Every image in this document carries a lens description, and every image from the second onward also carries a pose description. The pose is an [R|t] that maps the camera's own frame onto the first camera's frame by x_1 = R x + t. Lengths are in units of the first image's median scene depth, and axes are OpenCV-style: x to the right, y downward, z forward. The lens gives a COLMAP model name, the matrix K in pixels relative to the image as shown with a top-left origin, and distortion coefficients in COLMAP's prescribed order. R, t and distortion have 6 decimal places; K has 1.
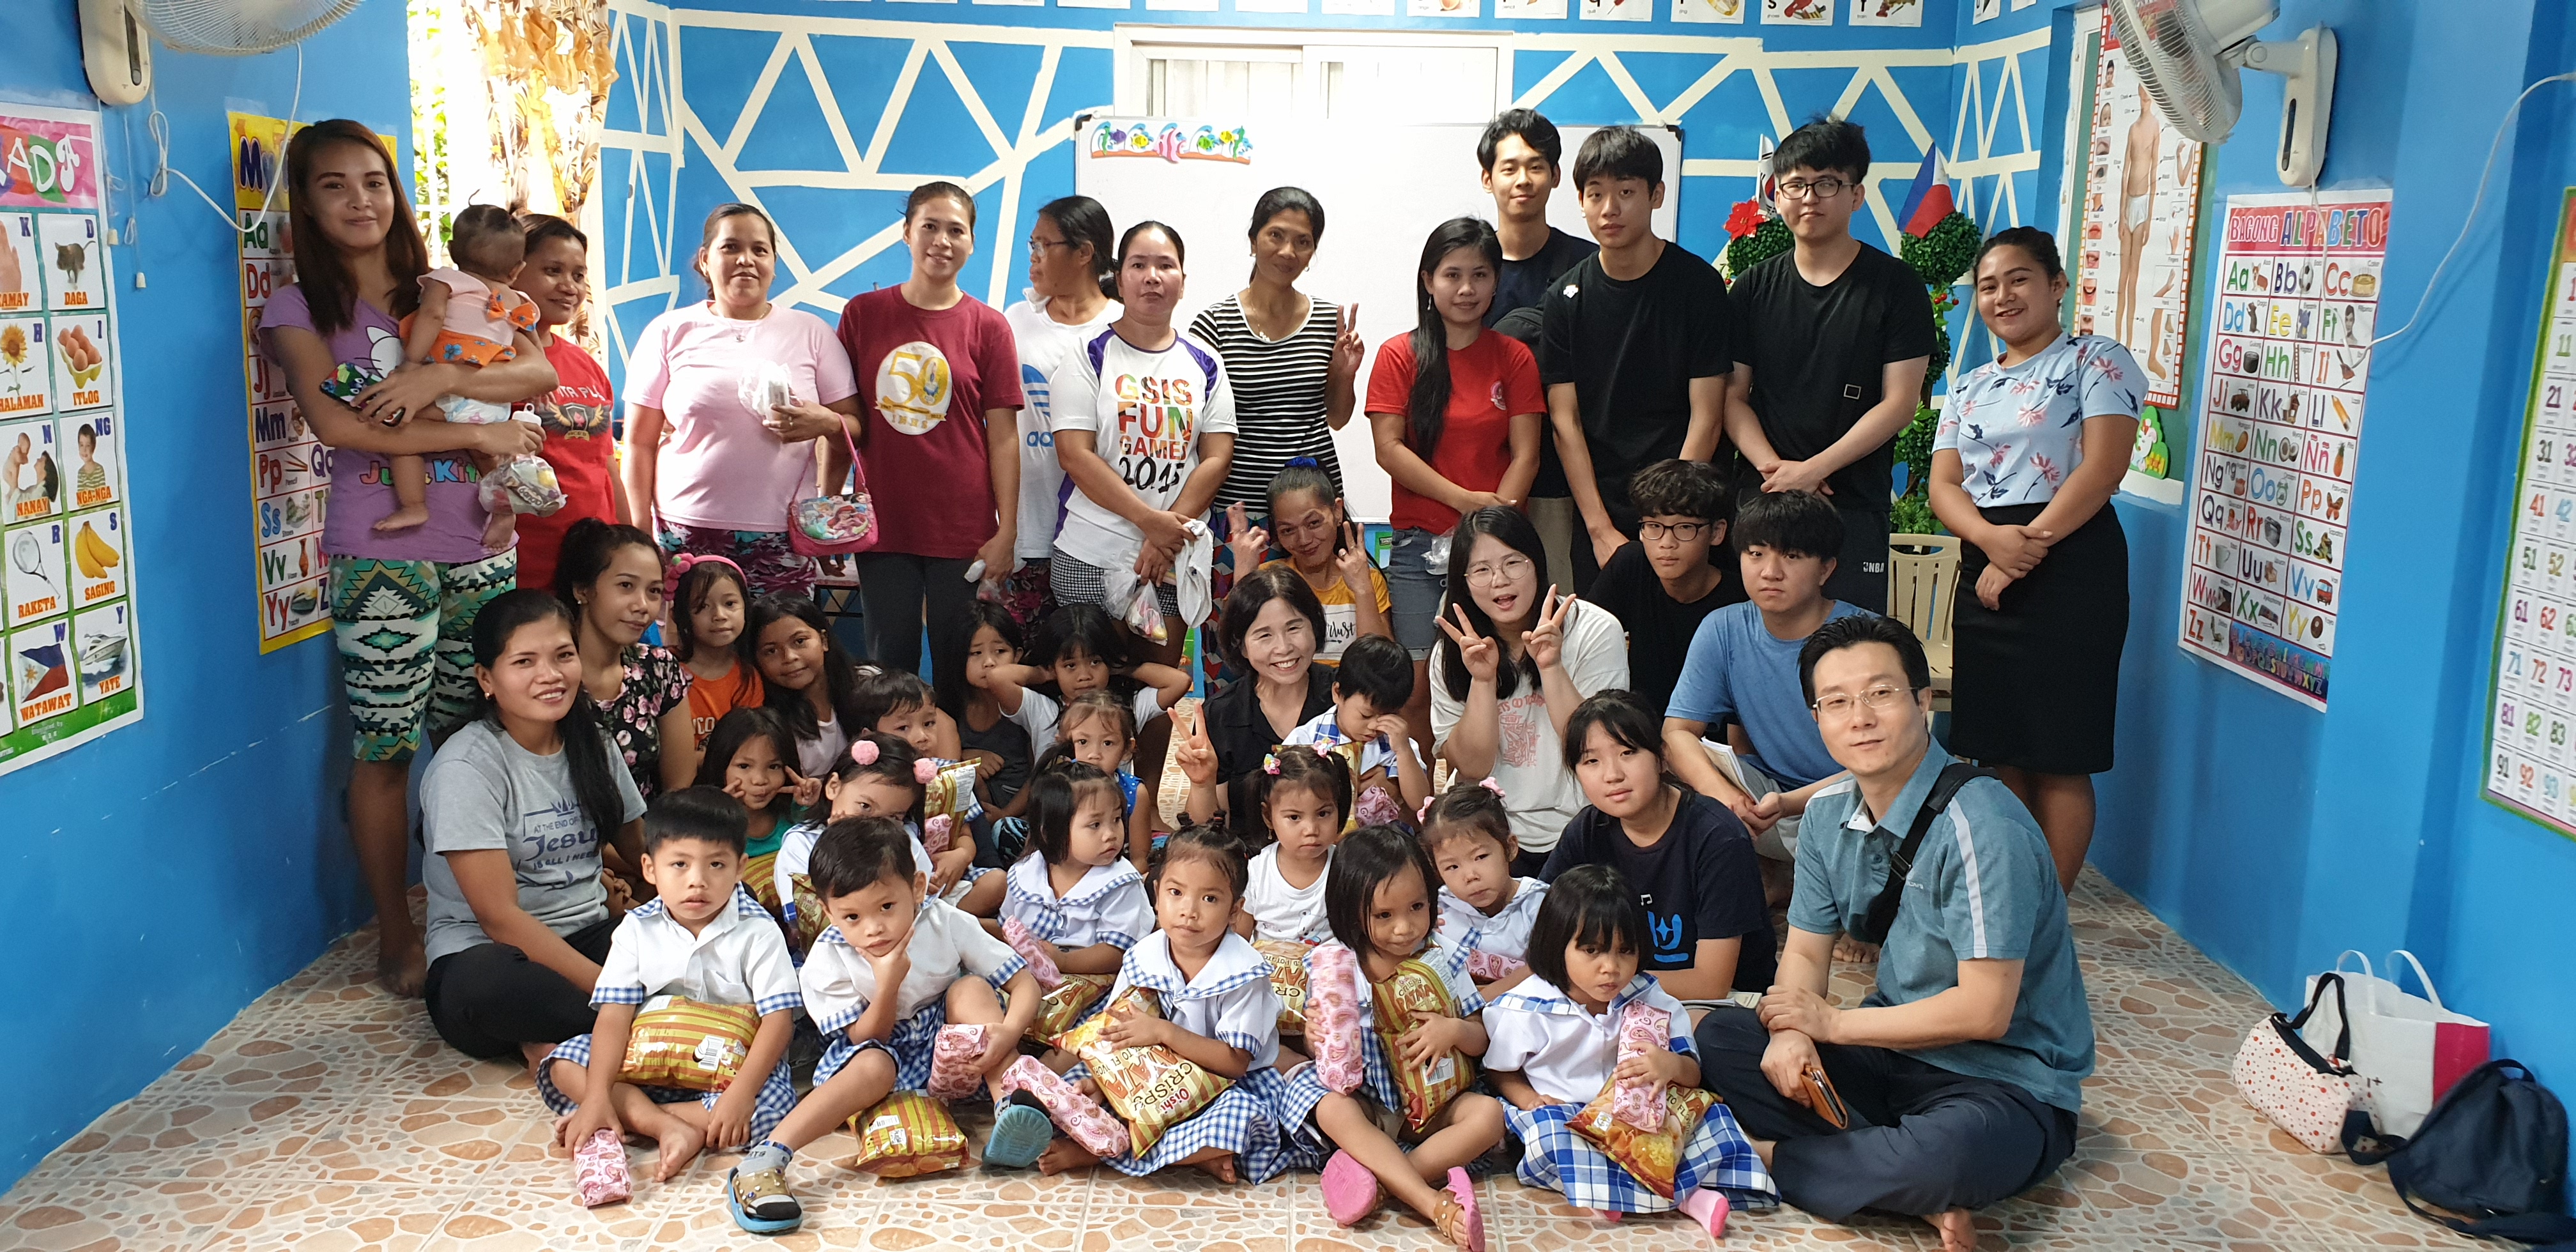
lens RADIAL K [[2002.3, 0, 1288.0], [0, 2002.3, 626.0], [0, 0, 1]] dist [-0.063720, -0.002663]
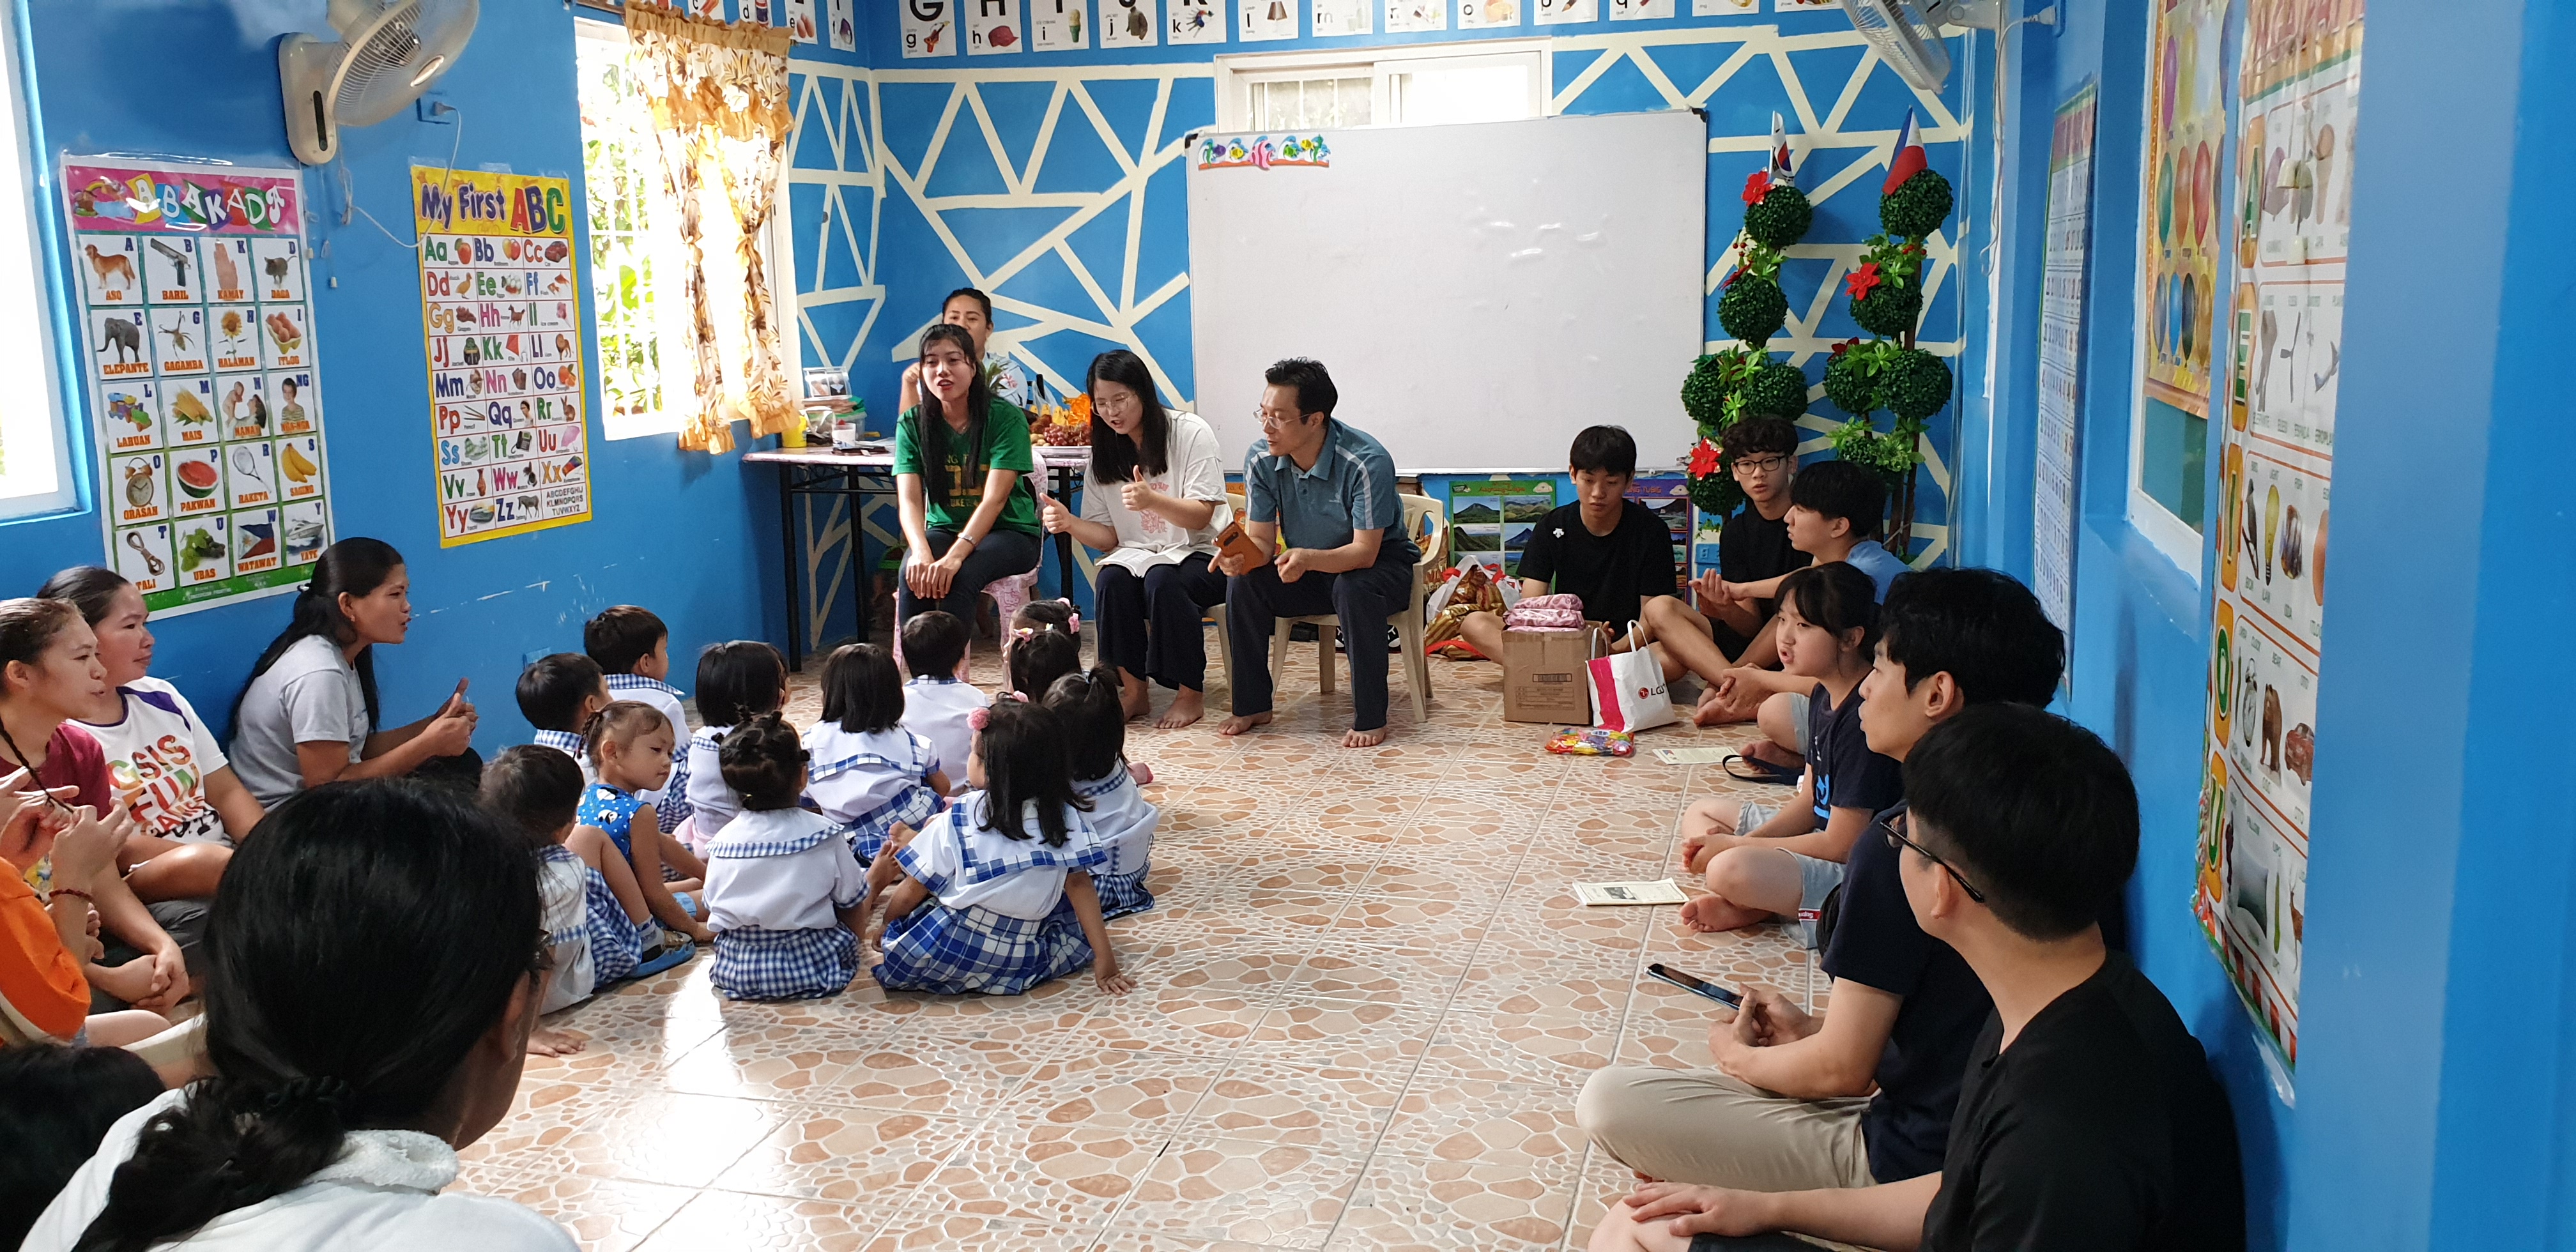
lens RADIAL K [[2002.3, 0, 1288.0], [0, 2002.3, 626.0], [0, 0, 1]] dist [-0.063720, -0.002663]
pose [[0.967013, -0.004685, -0.254683, 0.256082], [0.000624, 0.999871, -0.016023, 0.056102], [0.254725, 0.015336, 0.966892, -0.131304]]
